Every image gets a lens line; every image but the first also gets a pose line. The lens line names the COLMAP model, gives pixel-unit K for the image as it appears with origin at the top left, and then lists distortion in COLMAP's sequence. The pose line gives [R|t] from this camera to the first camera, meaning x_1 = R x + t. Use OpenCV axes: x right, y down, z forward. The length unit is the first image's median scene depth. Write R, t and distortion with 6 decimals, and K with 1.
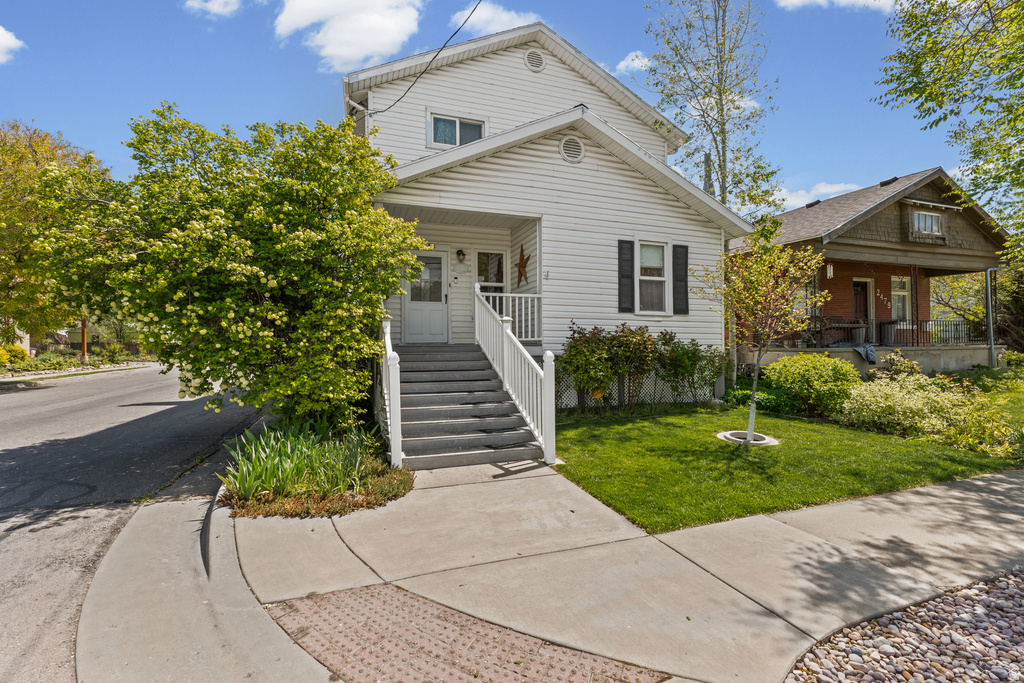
lens RADIAL K [[397.8, 0, 512.0], [0, 397.8, 341.5], [0, 0, 1]] dist [-0.000328, -0.000105]
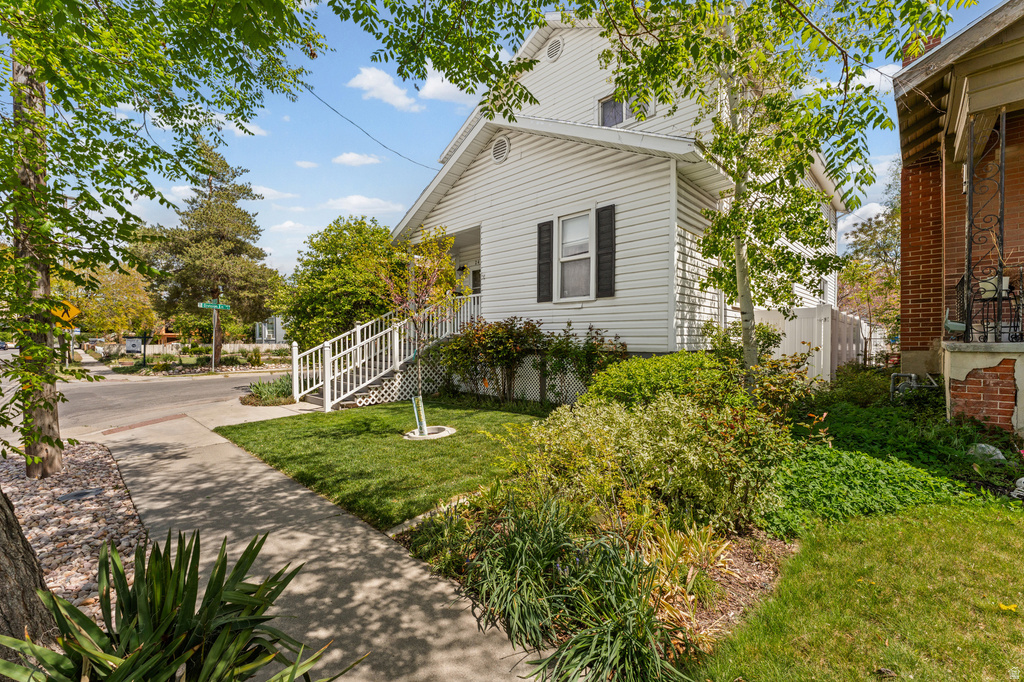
lens RADIAL K [[412.1, 0, 516.0], [0, 412.1, 346.0], [0, 0, 1]] dist [-0.001467, -0.000266]
pose [[0.492078, 0.011079, -0.870481, 1.079452], [0.001024, 0.999911, 0.013306, 0.015856], [0.870551, -0.007439, 0.492022, 0.479100]]
